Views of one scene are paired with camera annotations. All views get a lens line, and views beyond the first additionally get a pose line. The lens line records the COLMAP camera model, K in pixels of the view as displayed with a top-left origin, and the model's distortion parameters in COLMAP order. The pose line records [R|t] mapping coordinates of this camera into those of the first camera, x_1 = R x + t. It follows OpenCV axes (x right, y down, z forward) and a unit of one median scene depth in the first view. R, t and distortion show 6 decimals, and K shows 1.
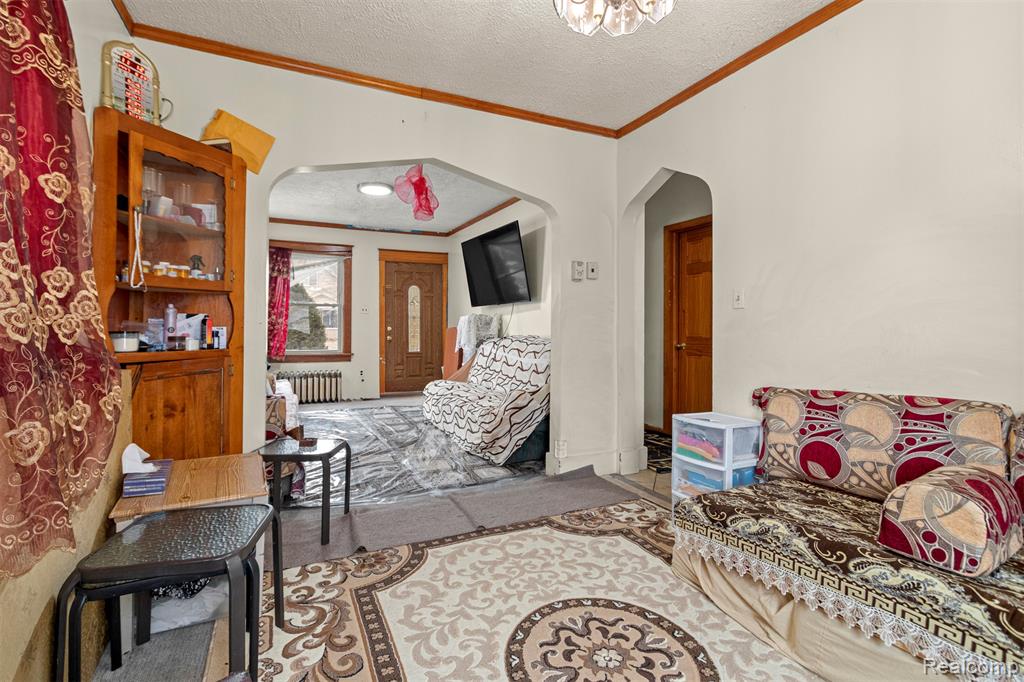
lens RADIAL K [[496.5, 0, 480.7], [0, 496.5, 319.5], [0, 0, 1]] dist [0.004421, -0.001570]
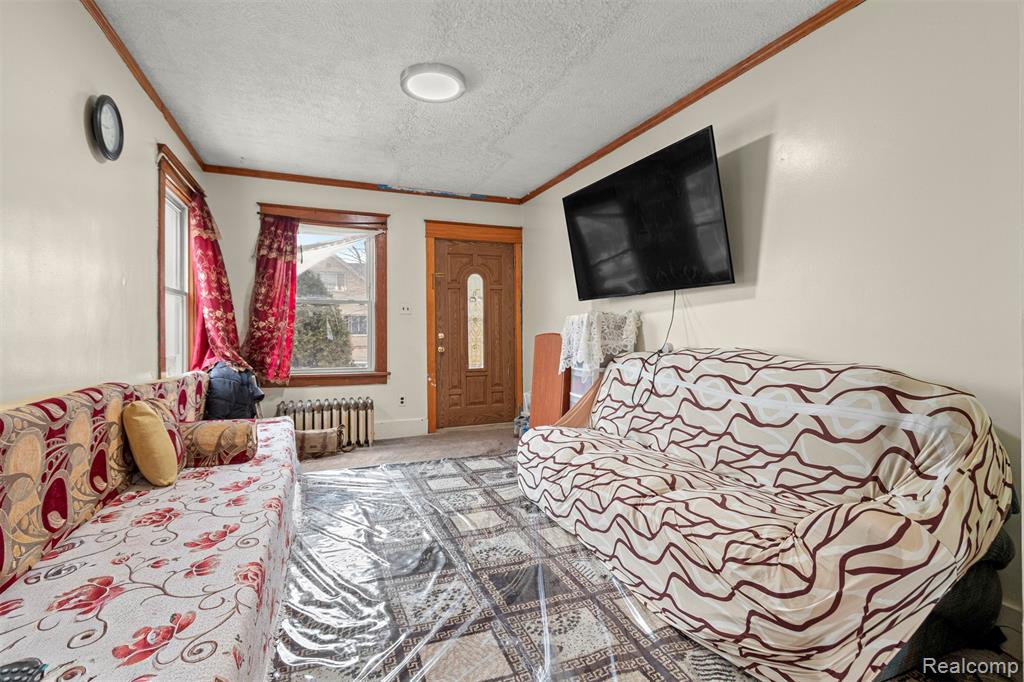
lens RADIAL K [[496.5, 0, 491.3], [0, 496.5, 332.4], [0, 0, 1]] dist [0.004421, -0.001570]
pose [[0.999438, -0.004603, -0.033200, -0.097766], [0.005048, 0.999898, 0.013349, 0.004857], [0.033136, -0.013509, 0.999360, 0.333880]]
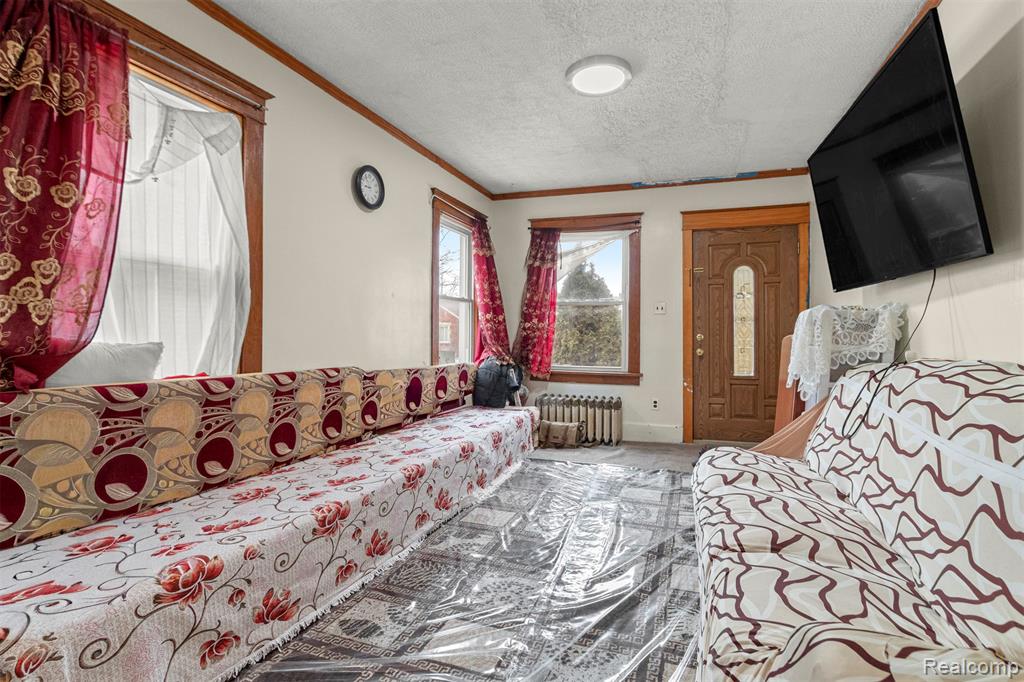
lens RADIAL K [[496.5, 0, 505.0], [0, 496.5, 333.3], [0, 0, 1]] dist [0.004421, -0.001570]
pose [[0.741870, 0.003124, -0.670537, 0.058403], [0.004202, 0.999948, 0.009308, 0.006886], [0.670531, -0.009722, 0.741818, 0.397465]]
